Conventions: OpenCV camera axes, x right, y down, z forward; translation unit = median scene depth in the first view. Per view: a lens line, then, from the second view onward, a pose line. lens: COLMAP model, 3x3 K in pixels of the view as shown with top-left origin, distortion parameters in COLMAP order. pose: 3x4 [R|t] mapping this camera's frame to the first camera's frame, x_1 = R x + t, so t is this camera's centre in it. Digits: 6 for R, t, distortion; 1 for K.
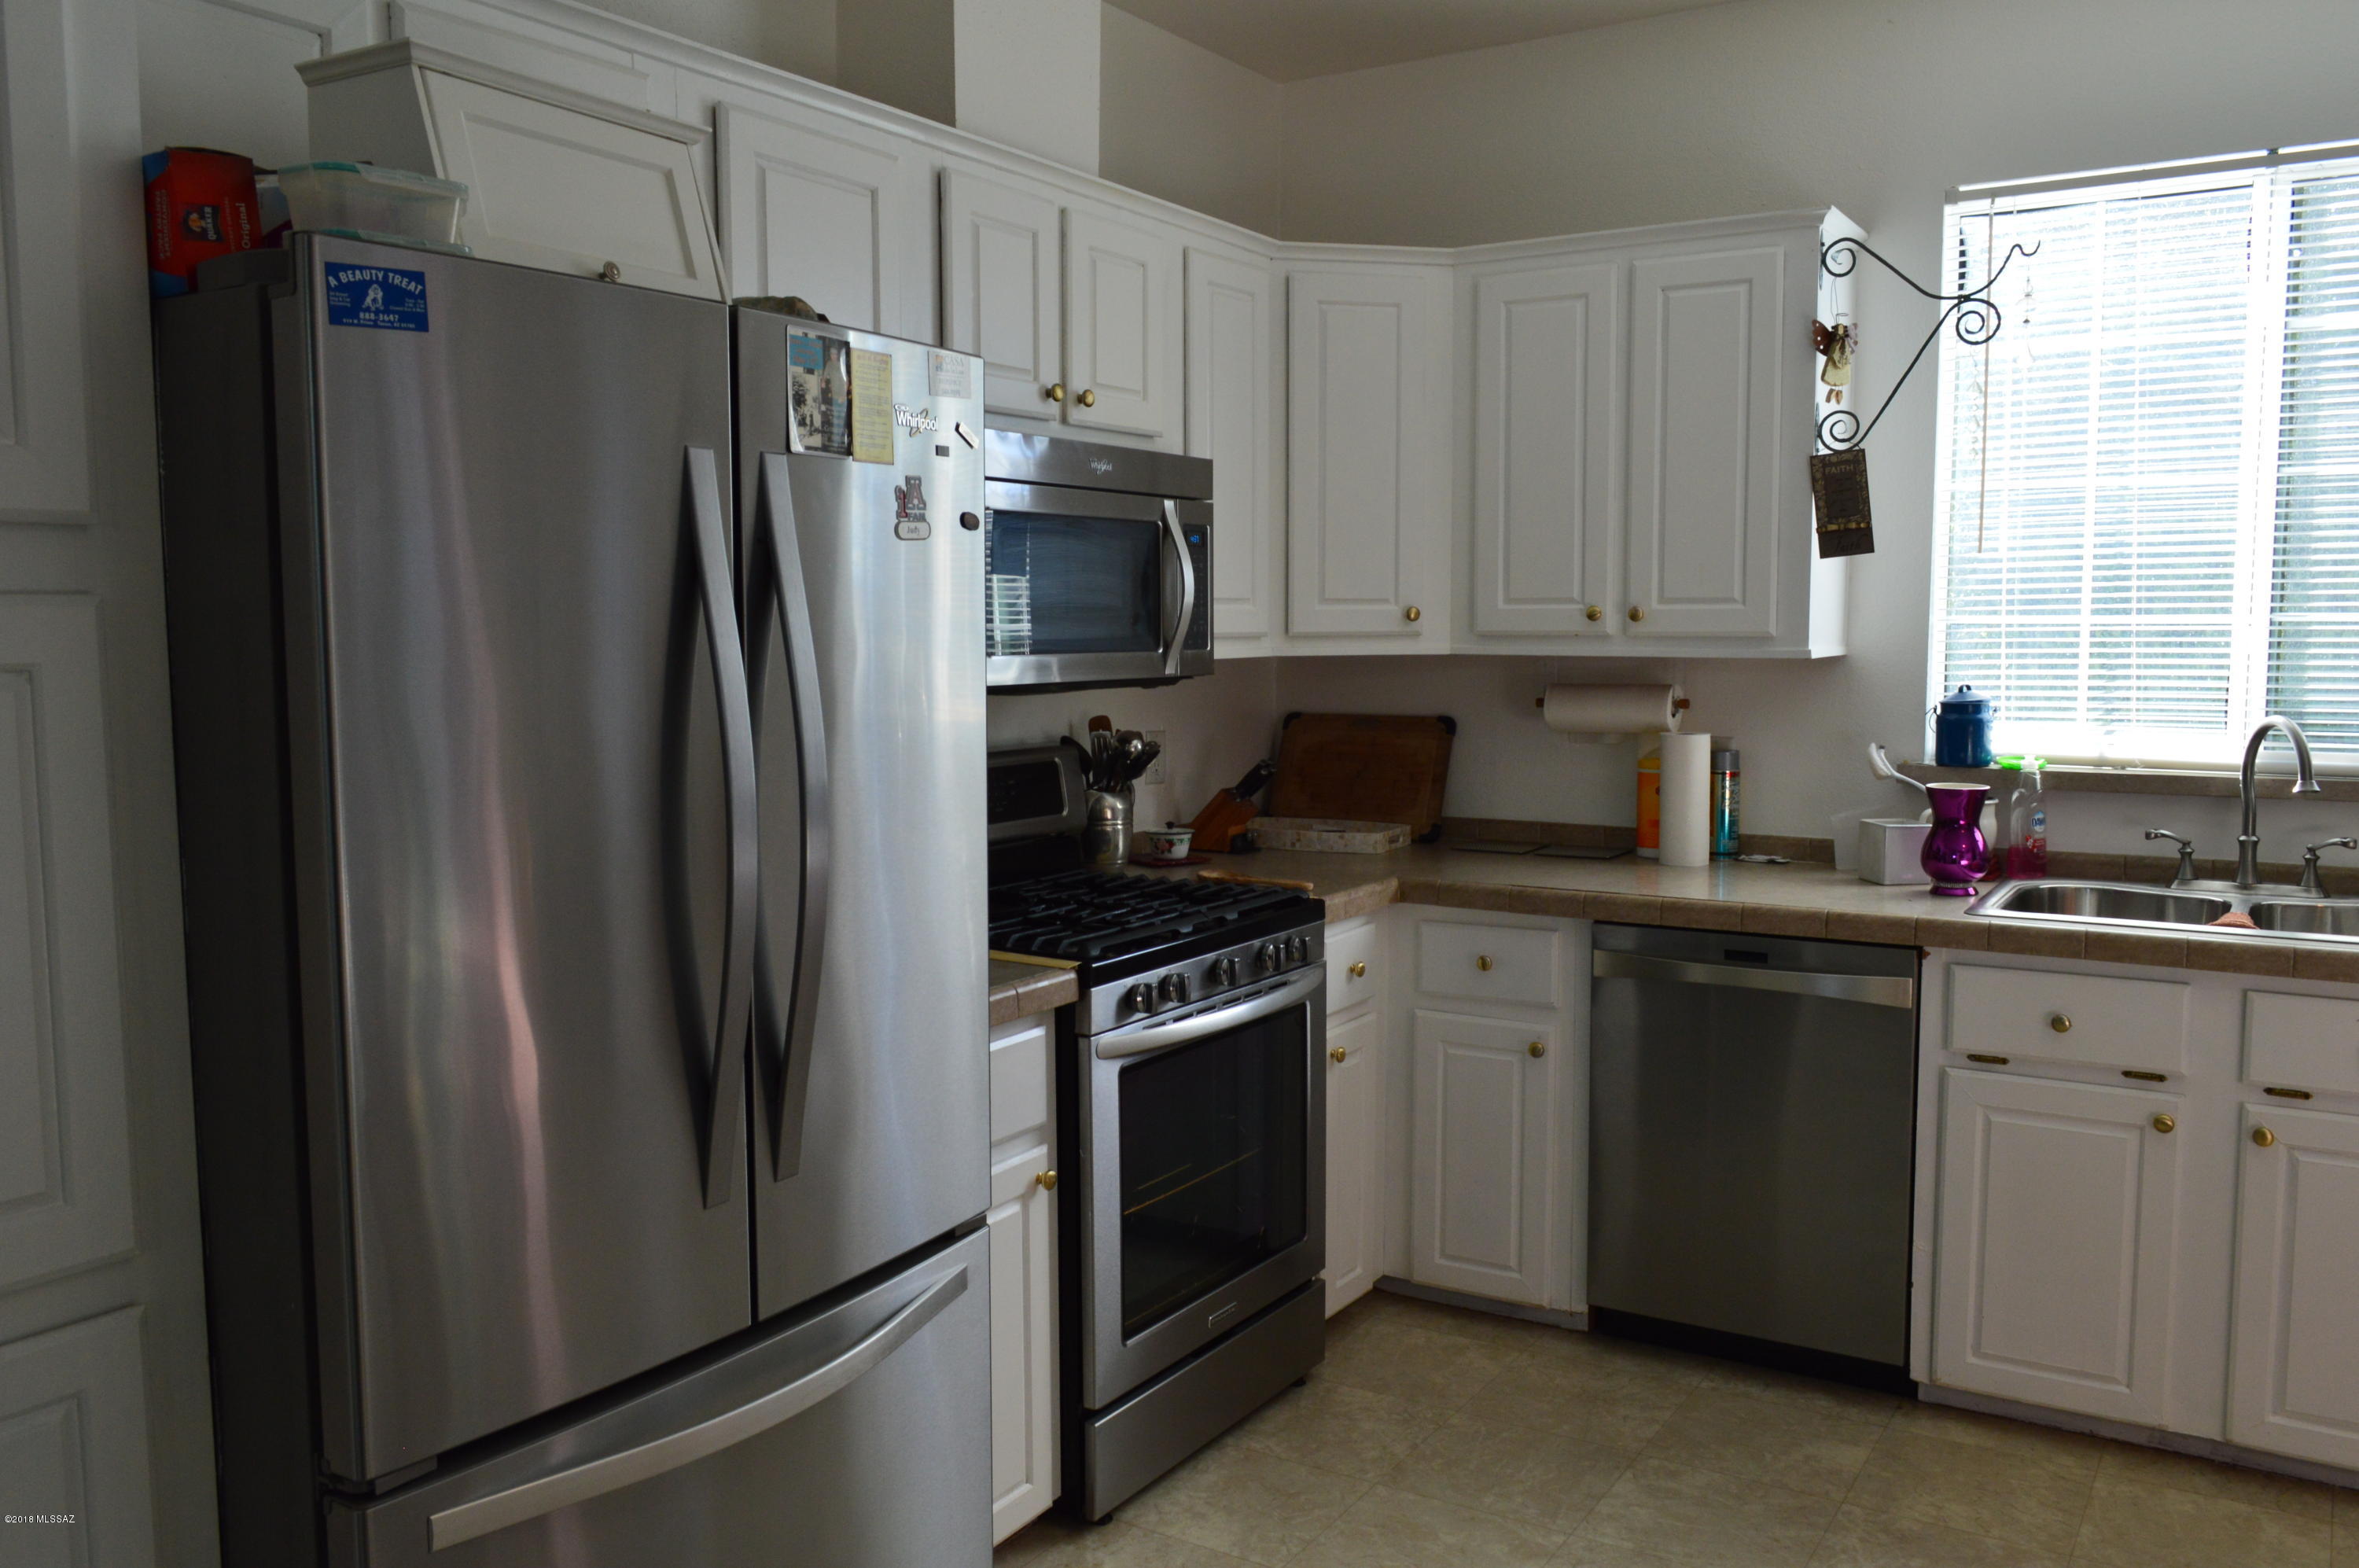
lens RADIAL K [[1876.5, 0, 1186.9], [0, 1876.5, 786.0], [0, 0, 1]] dist [-0.013060, 0.005887]
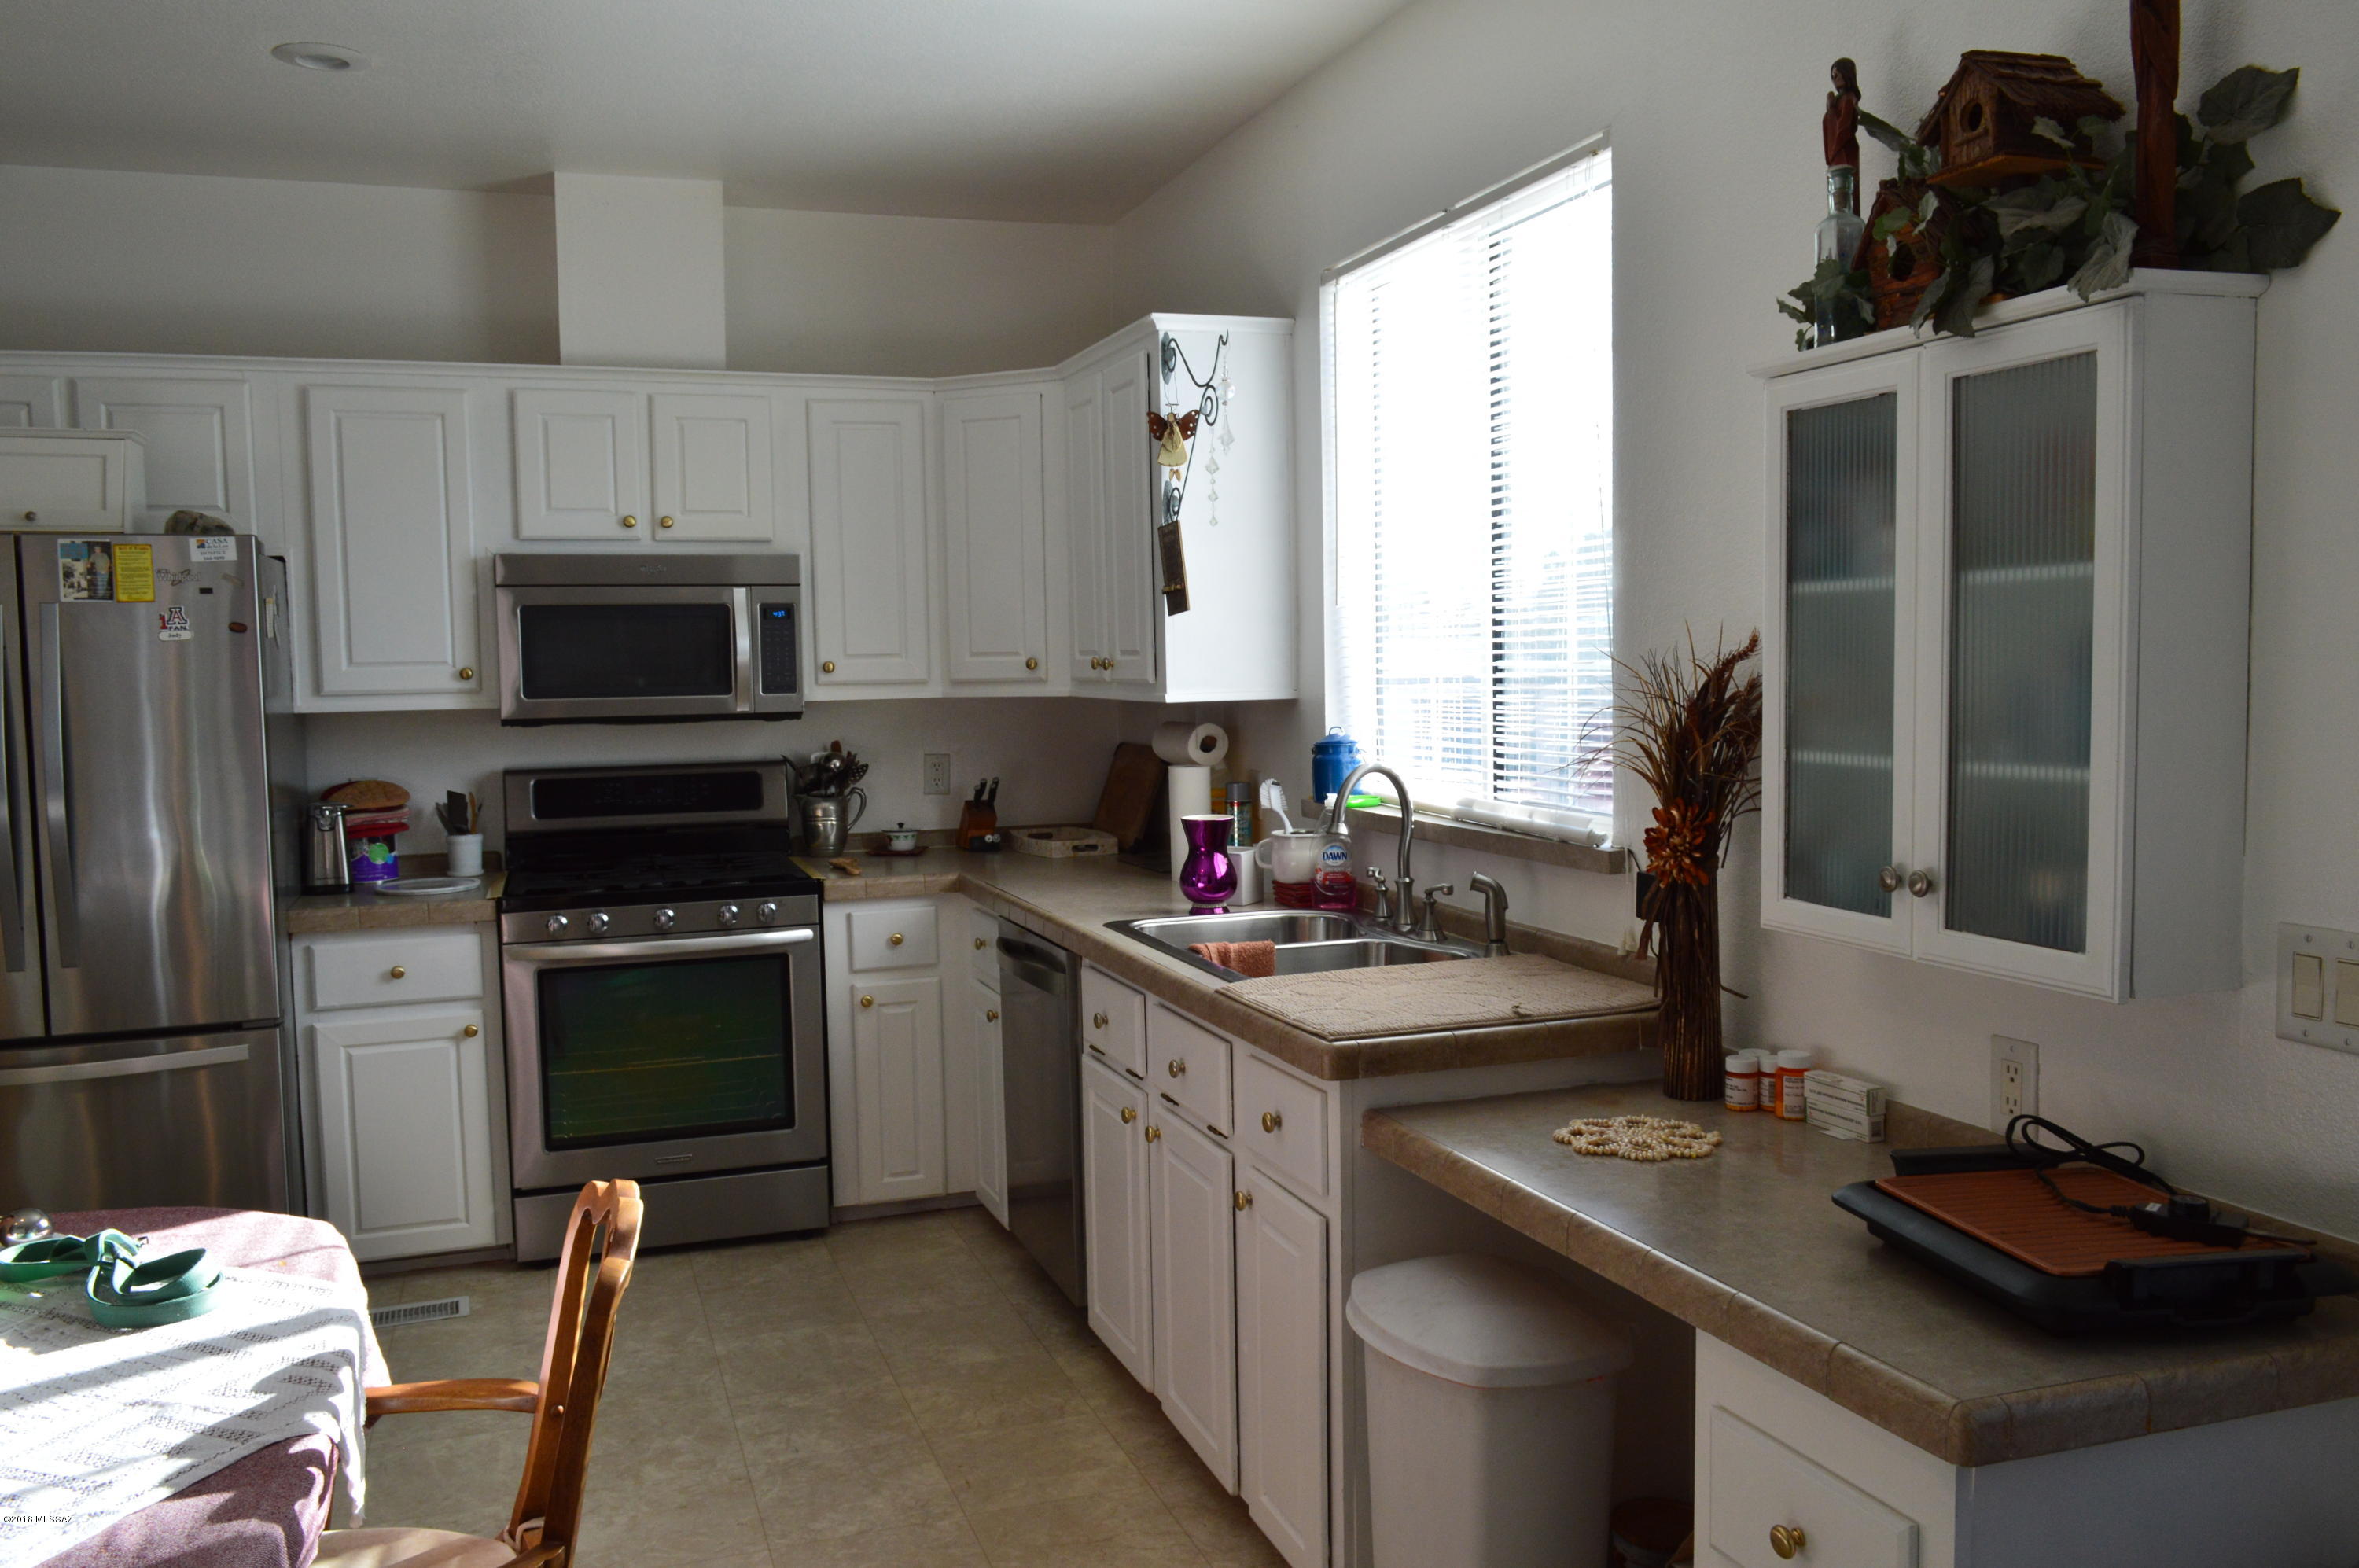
lens RADIAL K [[1876.5, 0, 1178.9], [0, 1876.5, 787.5], [0, 0, 1]] dist [-0.013060, 0.005887]
pose [[0.777161, 0.035116, -0.628322, 1.086221], [-0.042359, 0.999097, 0.003446, -0.020579], [0.627875, 0.023937, 0.777946, 0.111243]]
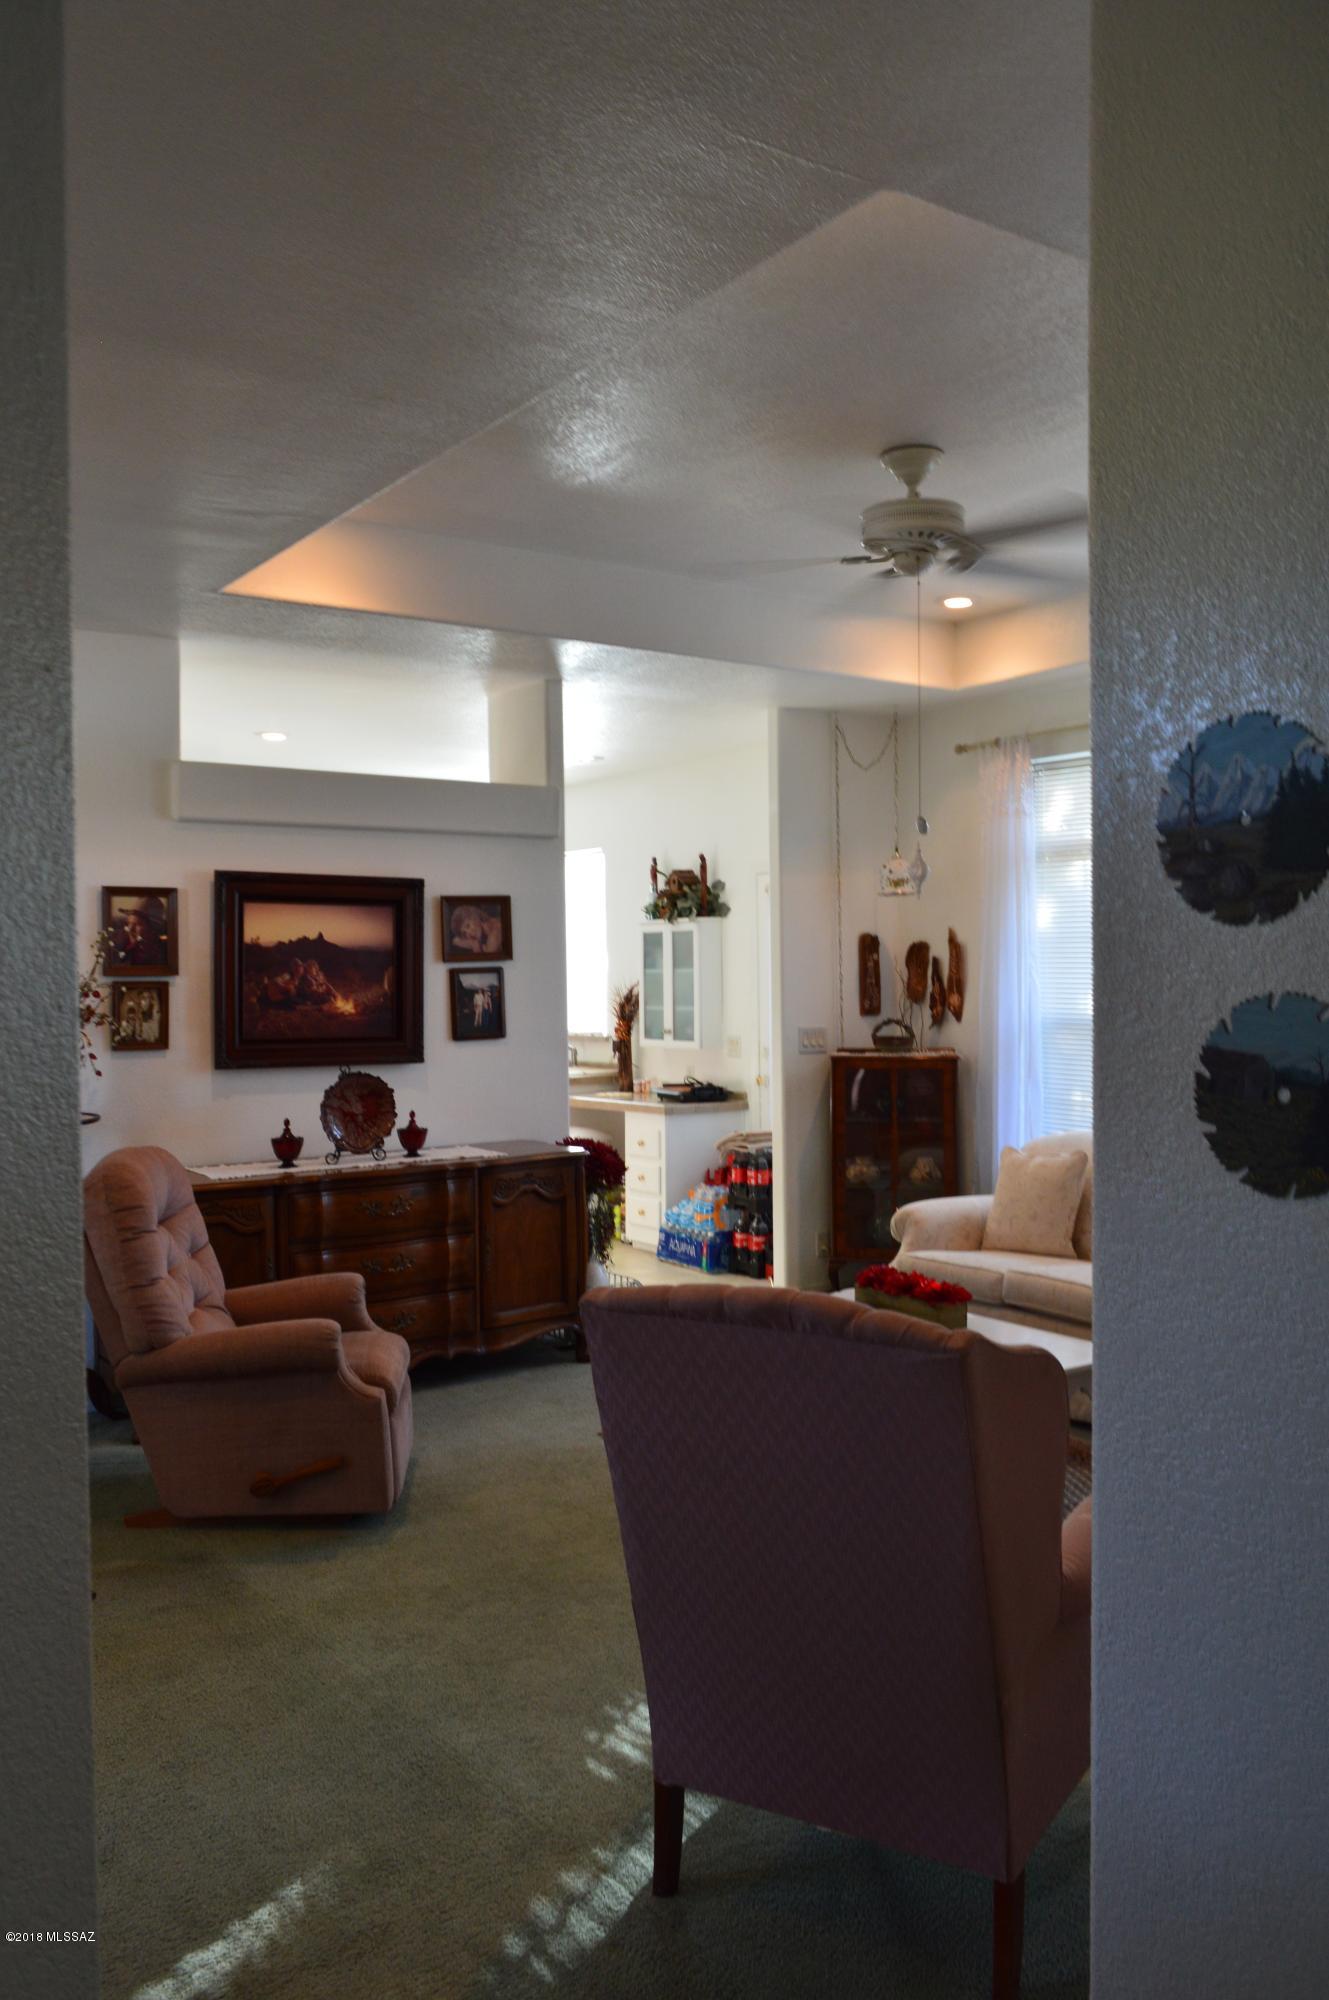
lens RADIAL K [[1590.9, 0, 675.5], [0, 1590.9, 991.6], [0, 0, 1]] dist [-0.013060, 0.005887]
pose [[0.920248, -0.001461, -0.391333, 1.887508], [-0.028801, 0.997028, -0.071448, 0.117574], [0.390274, 0.077021, 0.917471, -1.576650]]
